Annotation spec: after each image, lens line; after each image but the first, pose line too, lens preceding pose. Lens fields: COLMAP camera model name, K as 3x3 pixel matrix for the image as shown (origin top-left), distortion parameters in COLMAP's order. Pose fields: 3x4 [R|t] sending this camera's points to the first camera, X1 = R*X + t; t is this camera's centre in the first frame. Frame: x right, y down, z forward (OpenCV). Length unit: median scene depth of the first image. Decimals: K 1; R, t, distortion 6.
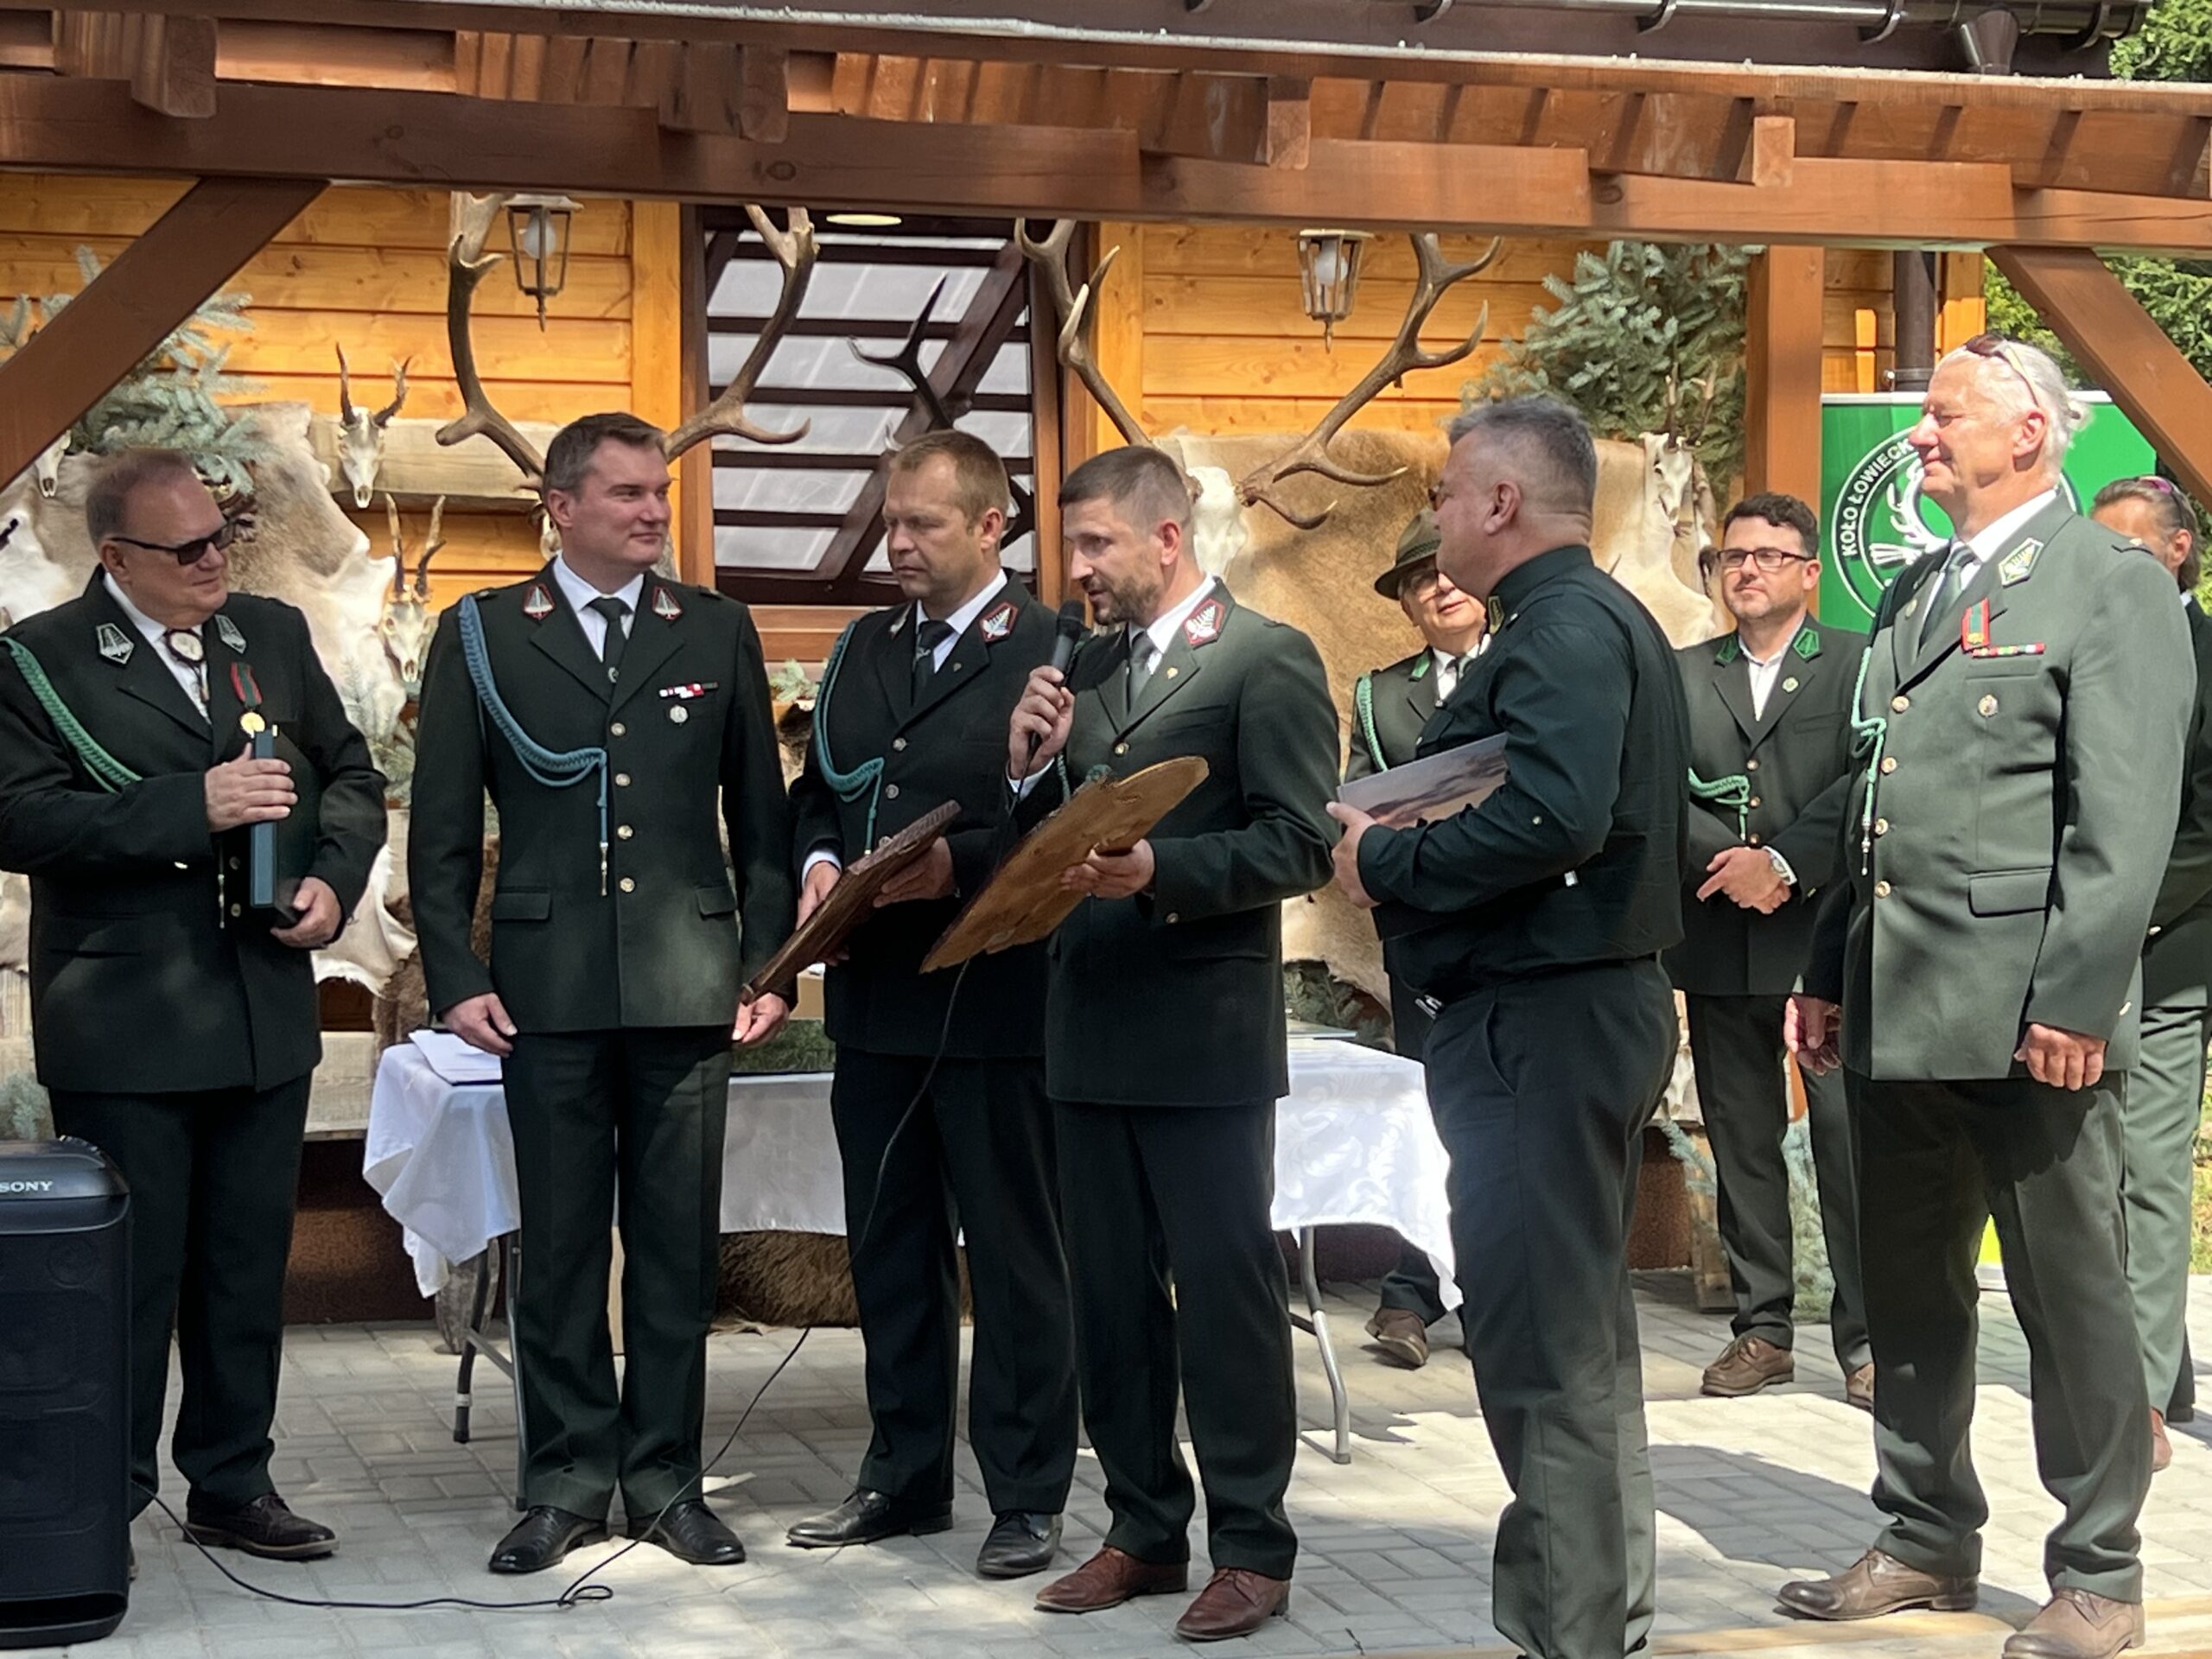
lens RADIAL K [[4140.0, 0, 1078.9], [0, 4140.0, 867.0], [0, 0, 1]] dist [0.270676, -1.158878]
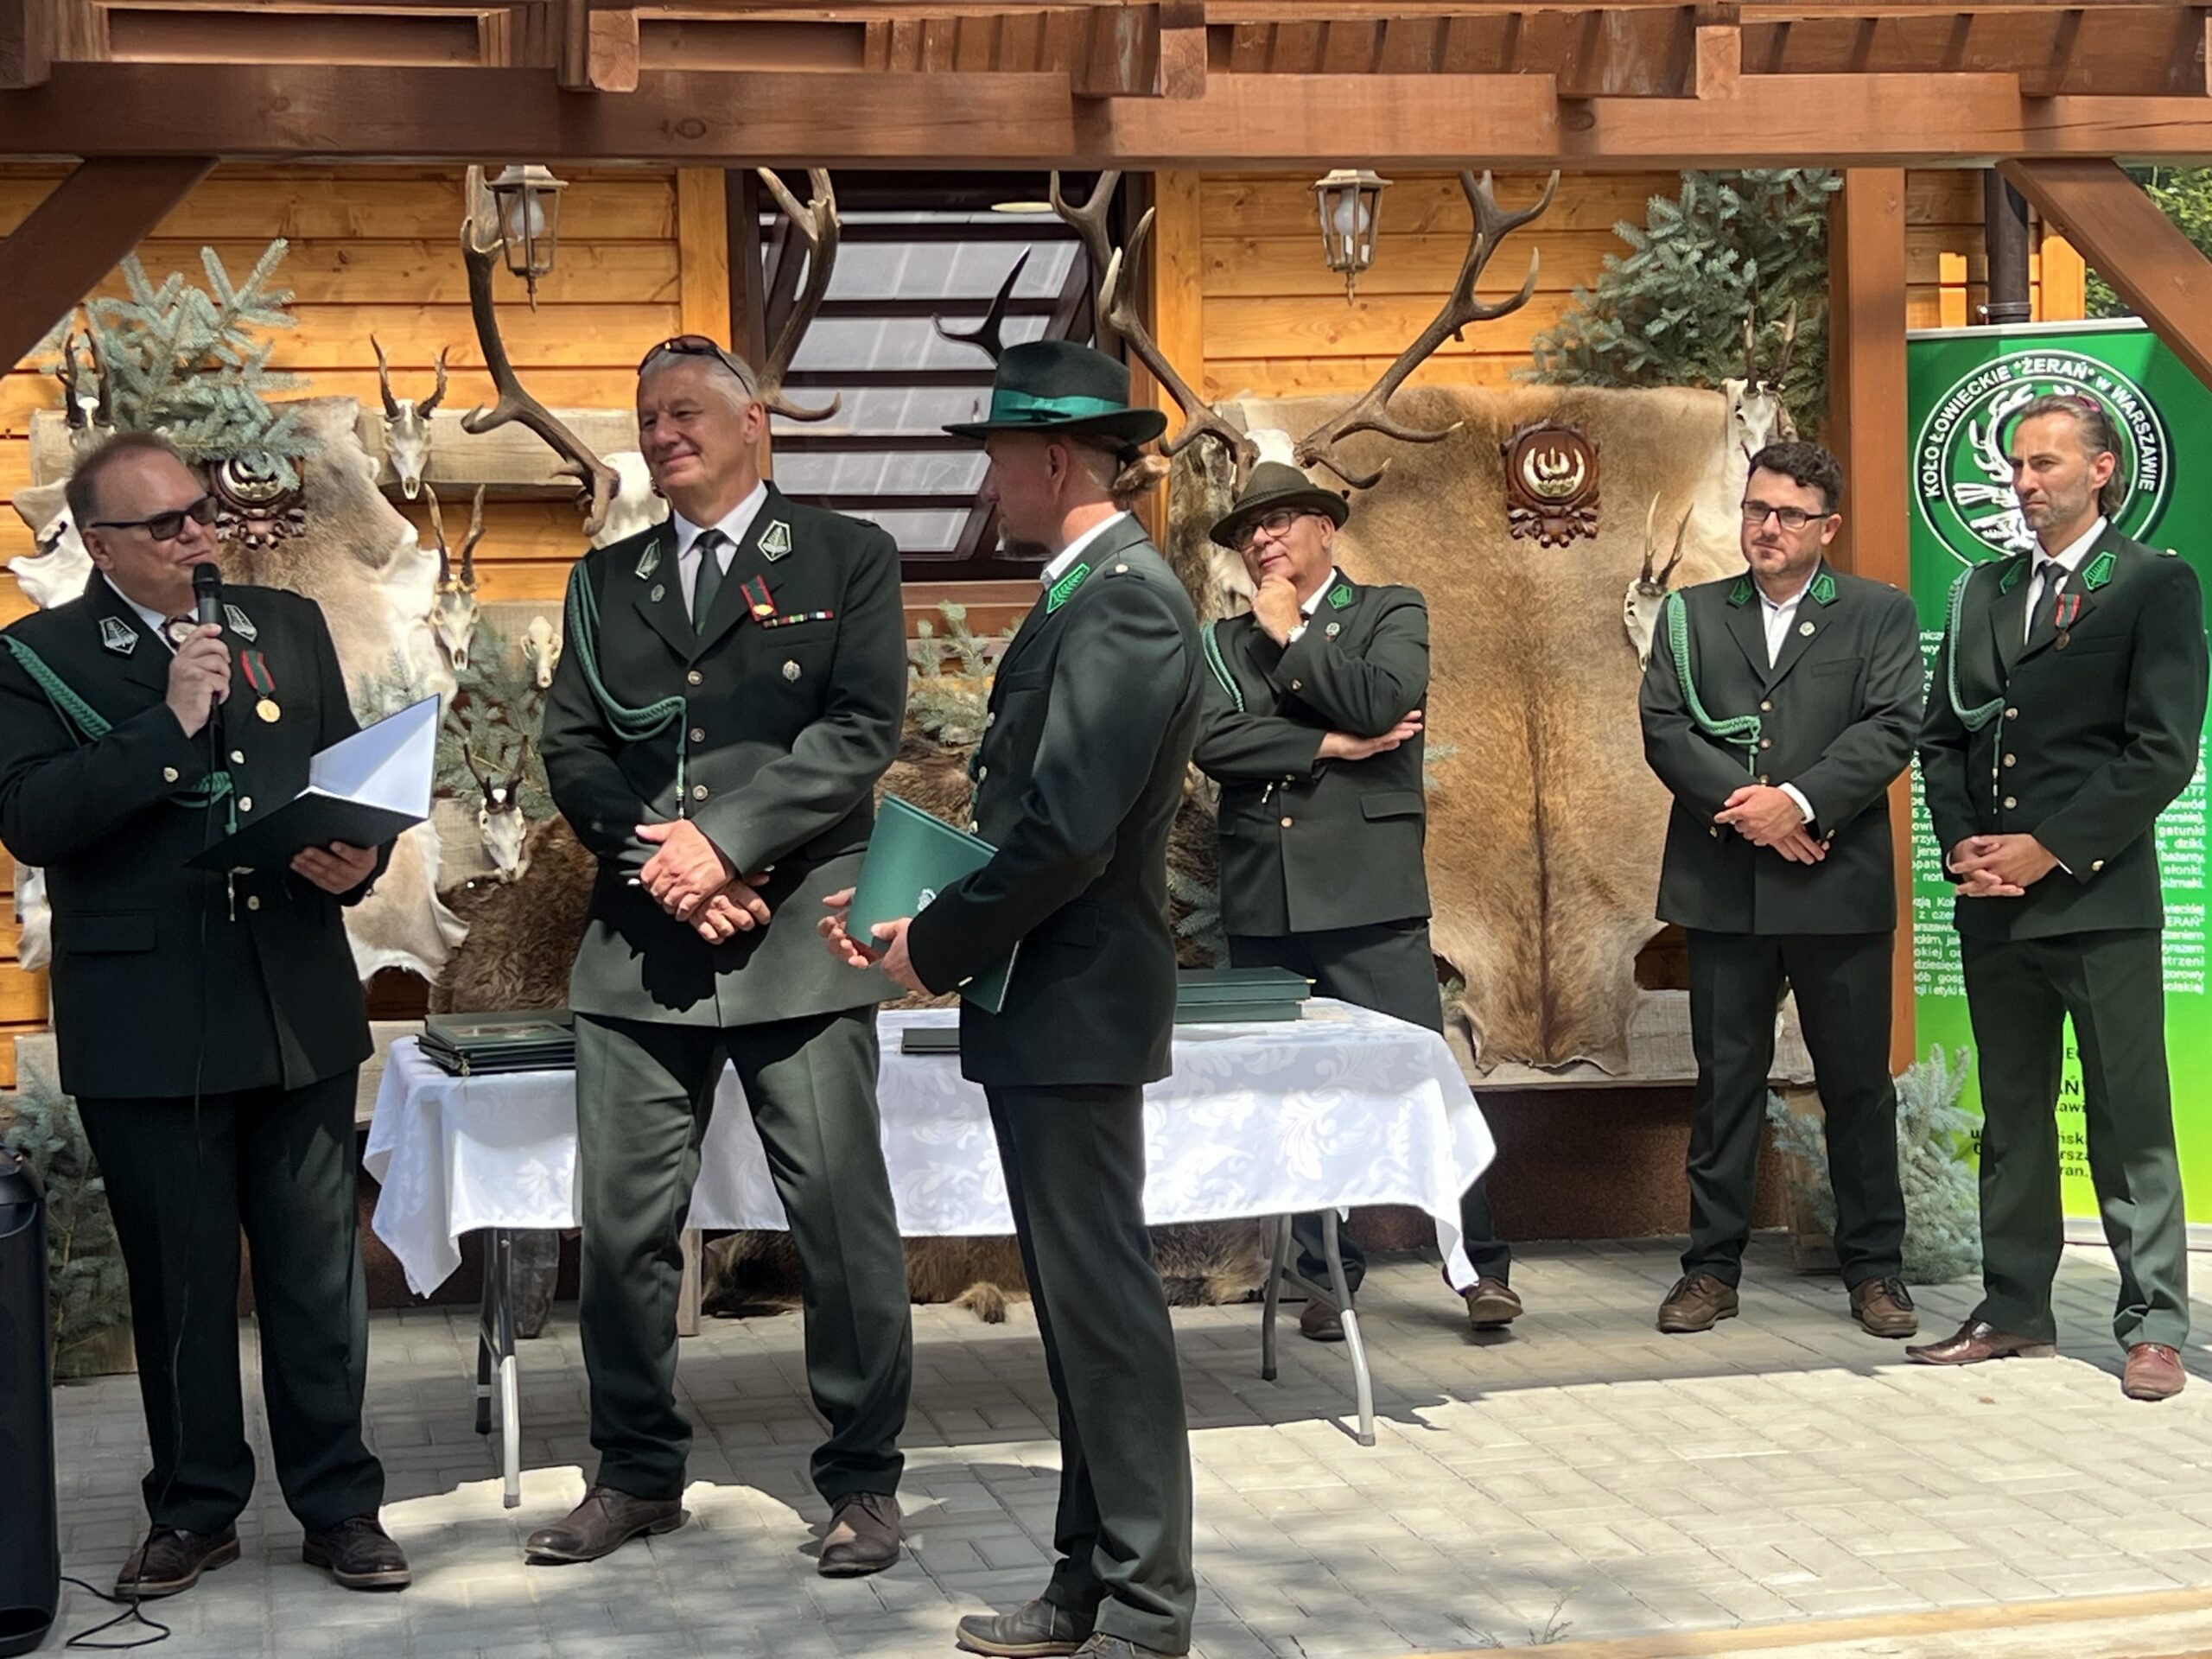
lens RADIAL K [[3833.0, 0, 1095.4], [0, 3833.0, 895.3], [0, 0, 1]] dist [0.249490, -0.976551]
pose [[0.995211, -0.025016, -0.094490, 0.075140], [0.026509, 0.999542, 0.014582, 0.000134], [0.094082, -0.017017, 0.995419, 0.082164]]
